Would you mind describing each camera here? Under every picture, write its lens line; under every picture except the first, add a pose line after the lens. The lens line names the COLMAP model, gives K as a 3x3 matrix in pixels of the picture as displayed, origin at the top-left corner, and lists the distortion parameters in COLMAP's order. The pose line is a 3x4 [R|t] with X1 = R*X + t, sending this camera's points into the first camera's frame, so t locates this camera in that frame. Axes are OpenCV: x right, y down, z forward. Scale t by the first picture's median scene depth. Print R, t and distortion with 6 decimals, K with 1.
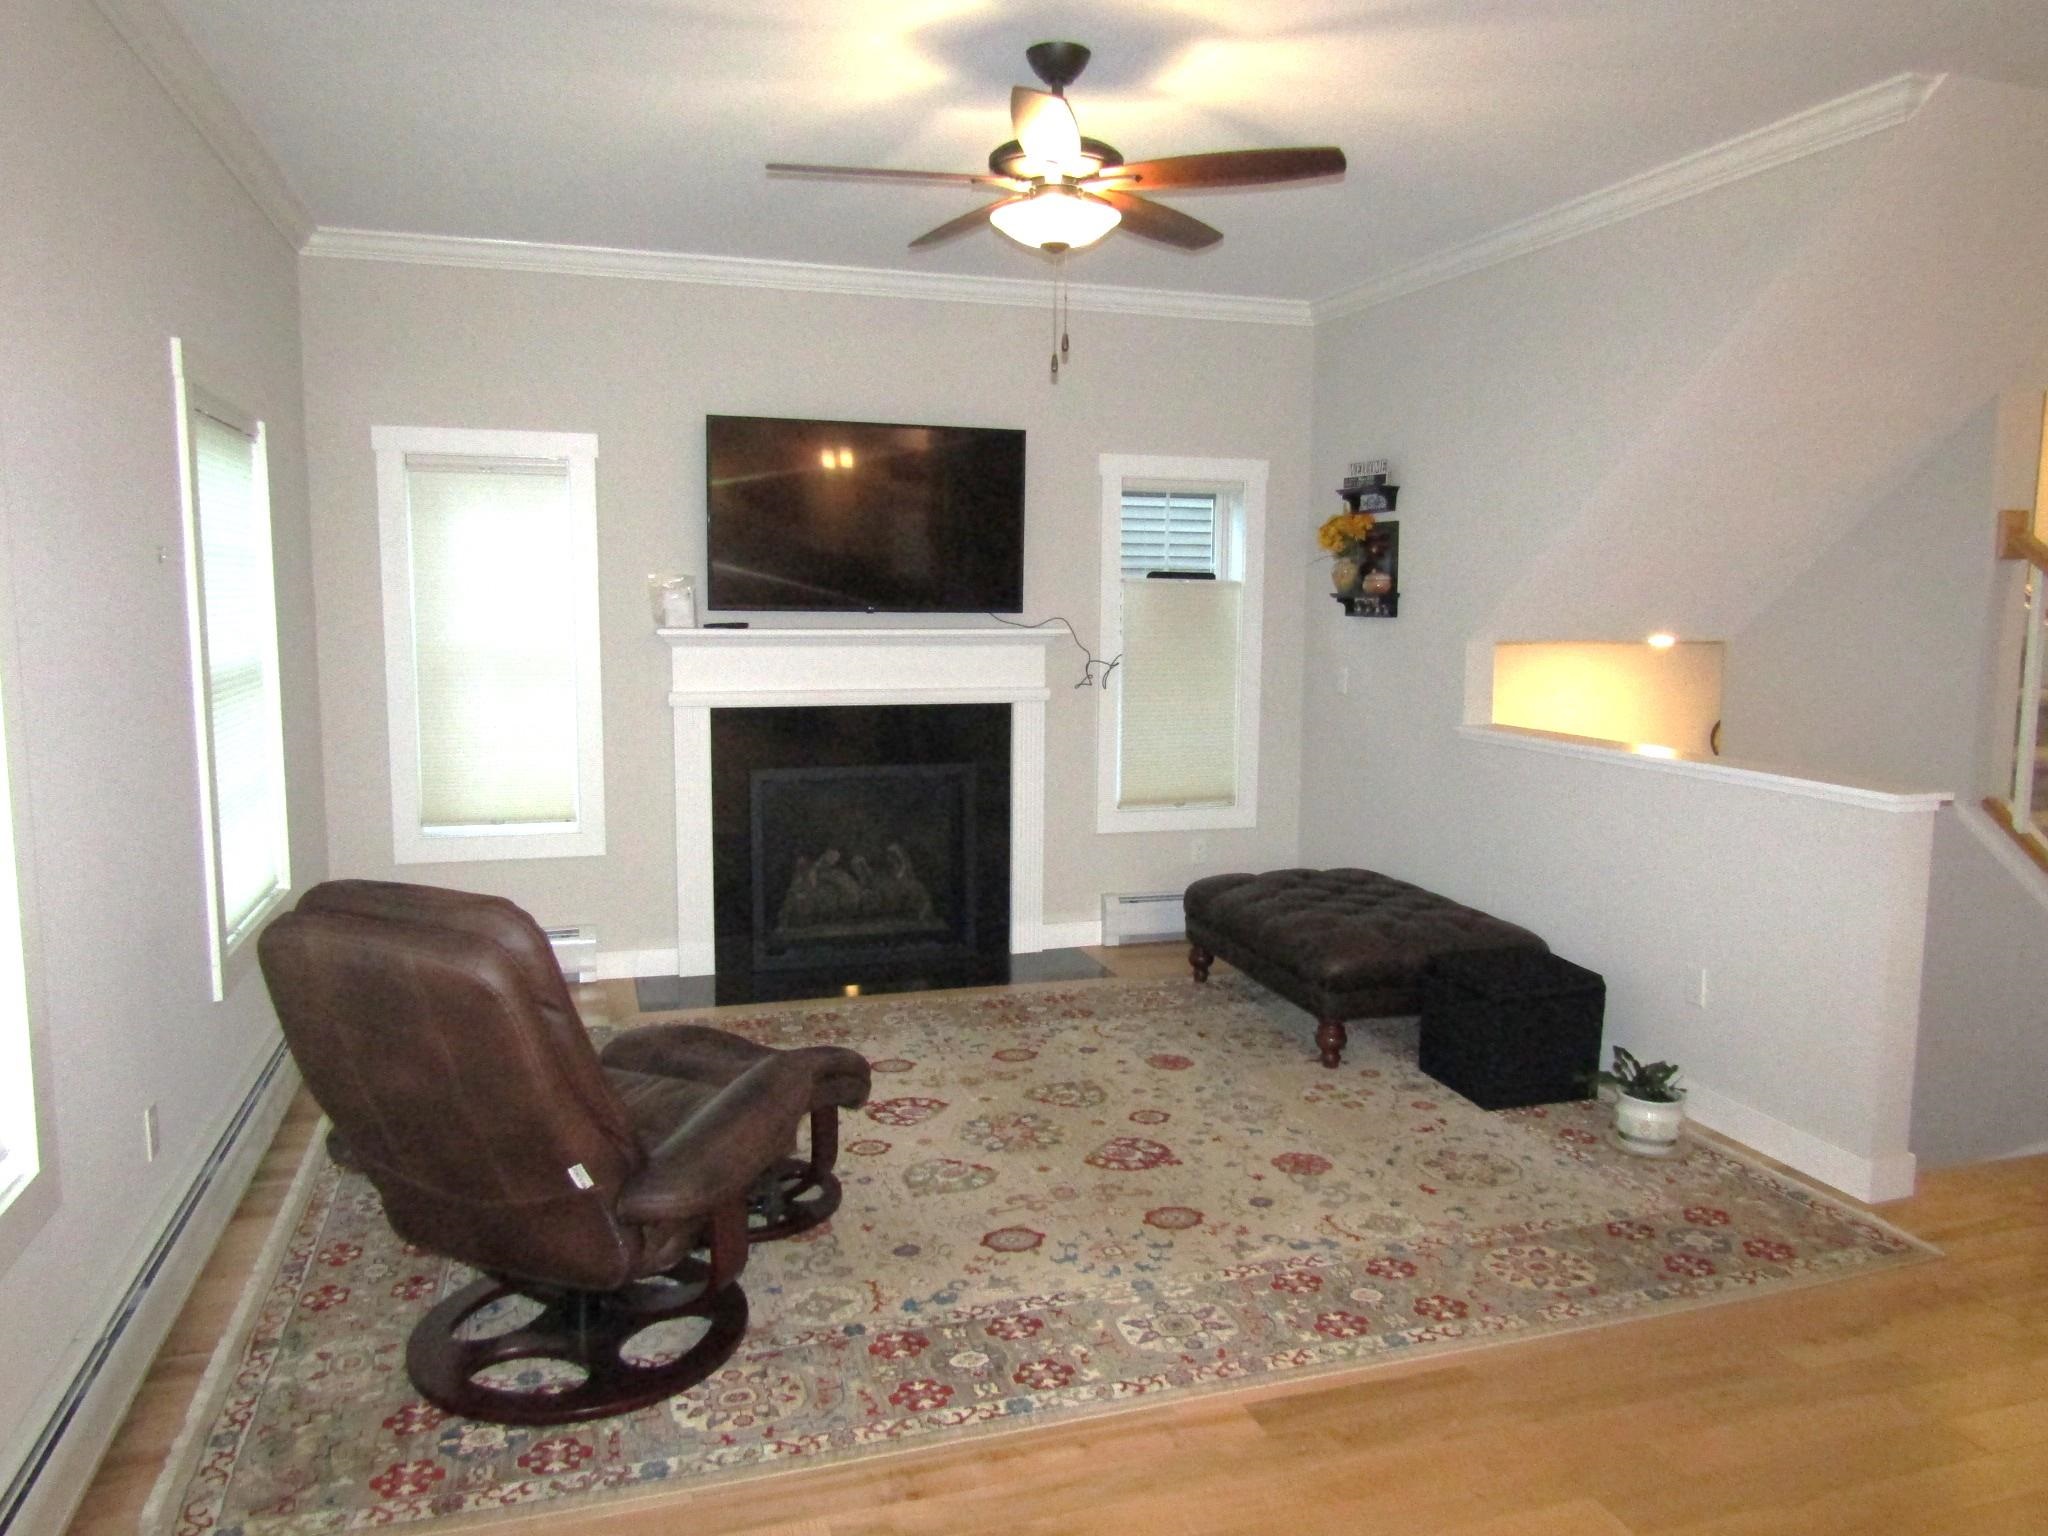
lens RADIAL K [[1461.1, 0, 1034.7], [0, 1461.1, 771.9], [0, 0, 1]] dist [-0.007220, -0.003318]
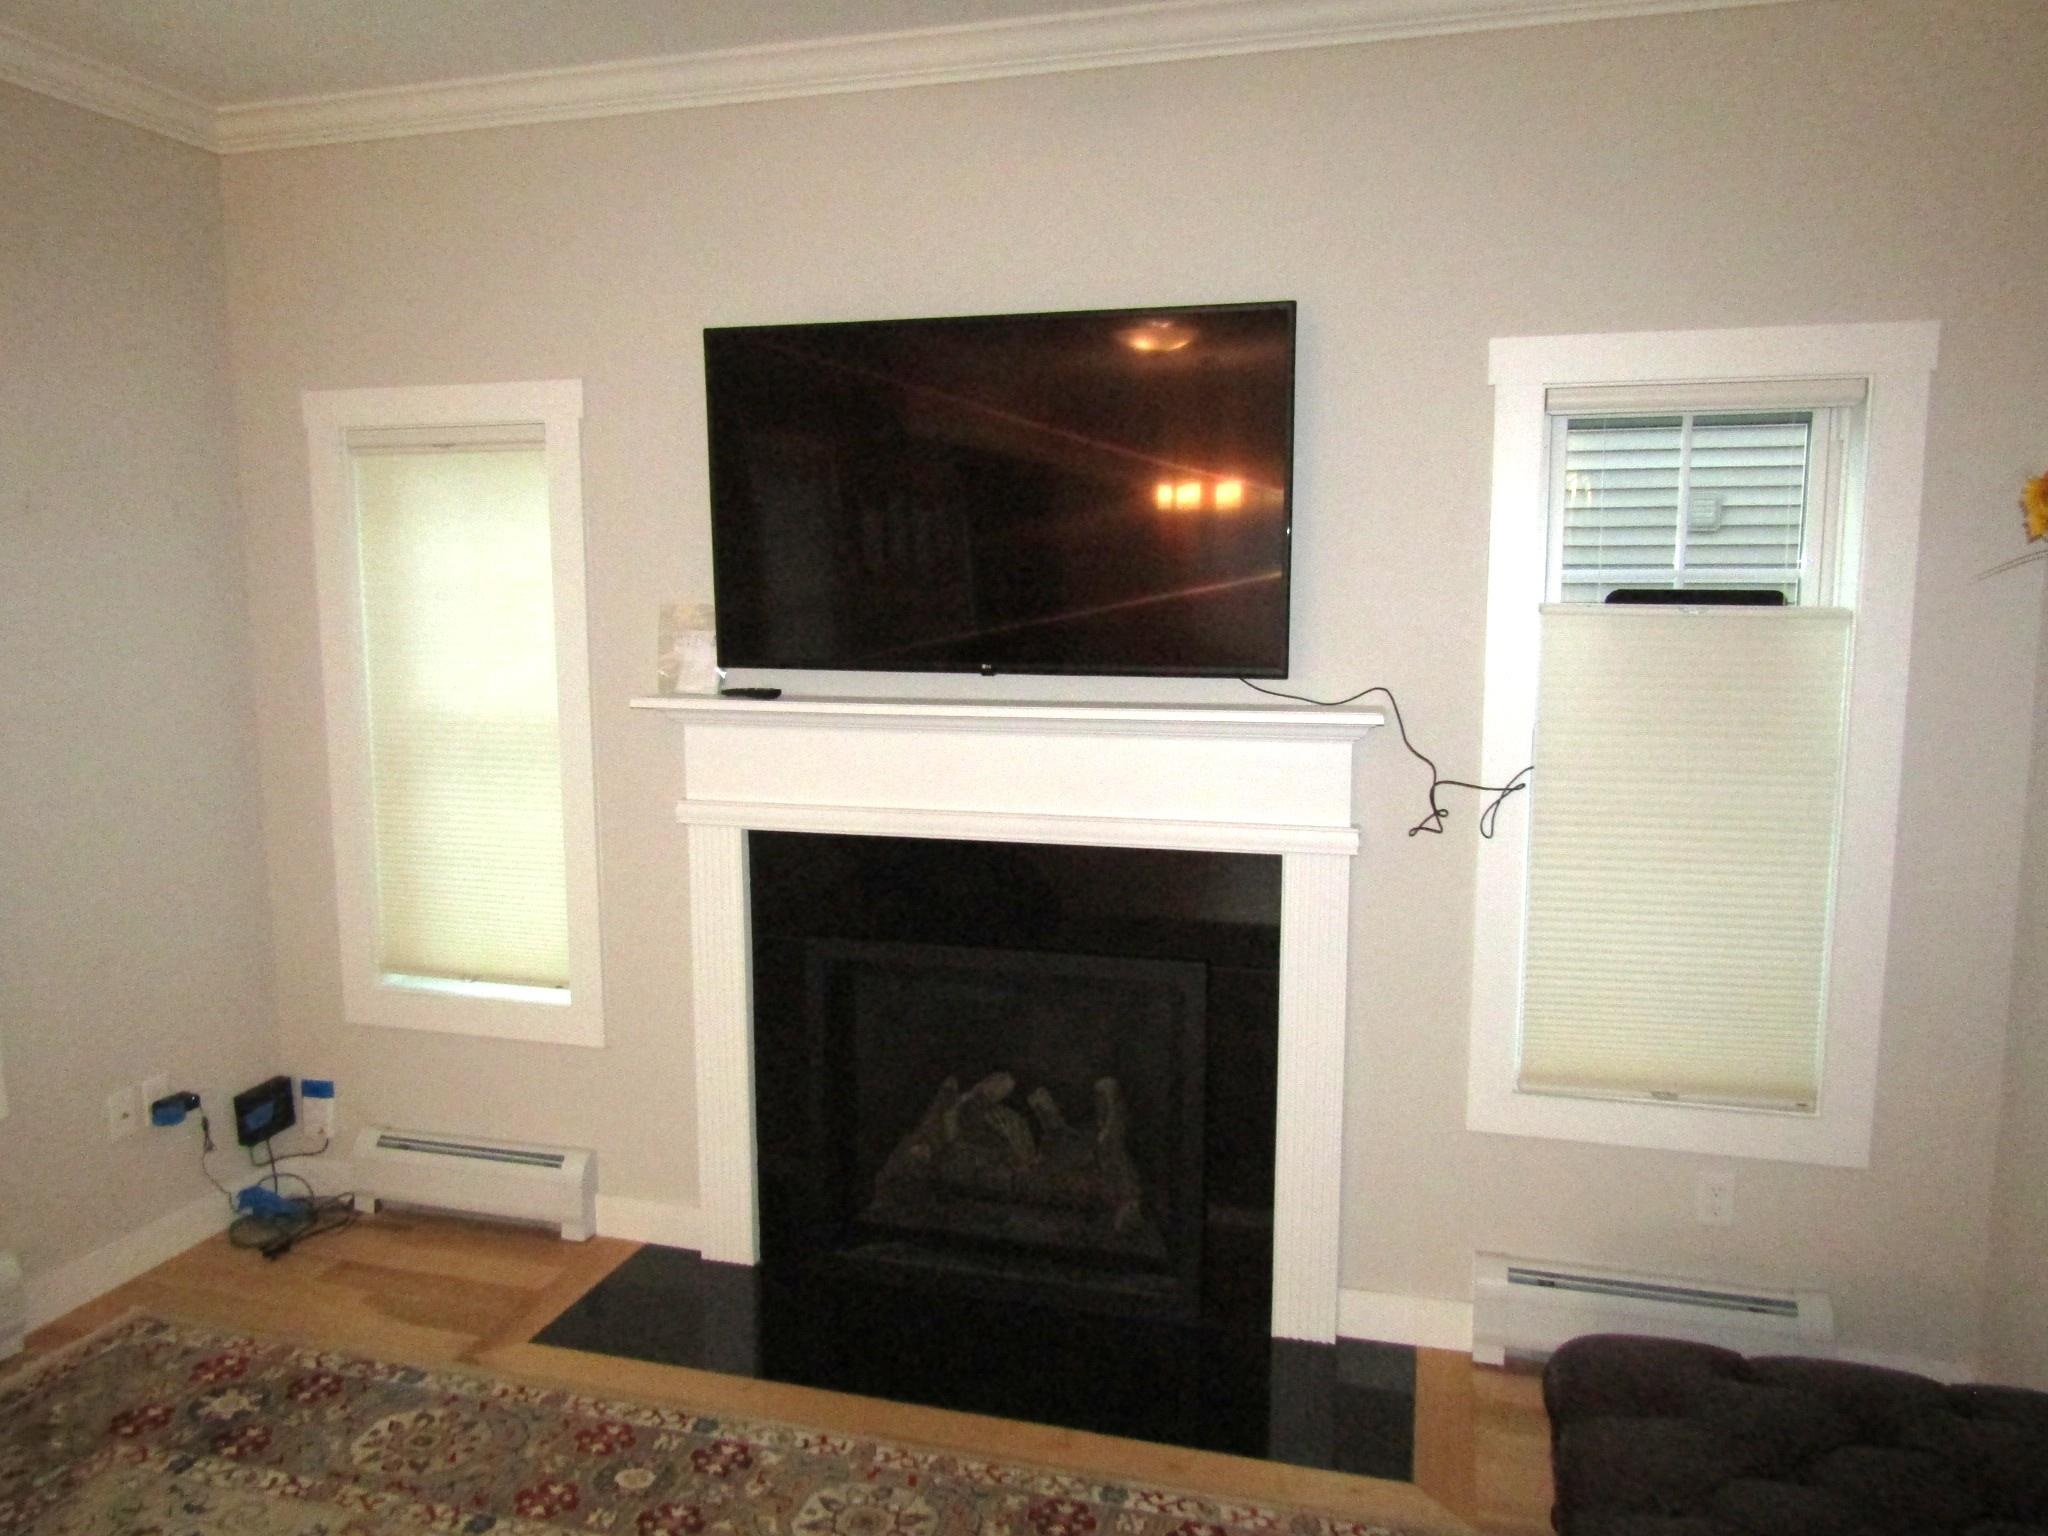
lens RADIAL K [[1461.1, 0, 1034.7], [0, 1461.1, 771.9], [0, 0, 1]] dist [-0.007220, -0.003318]
pose [[0.832708, 0.062246, -0.550202, 0.197211], [-0.059553, 0.997965, 0.022770, -0.085964], [0.550500, 0.013805, 0.834721, 0.557896]]
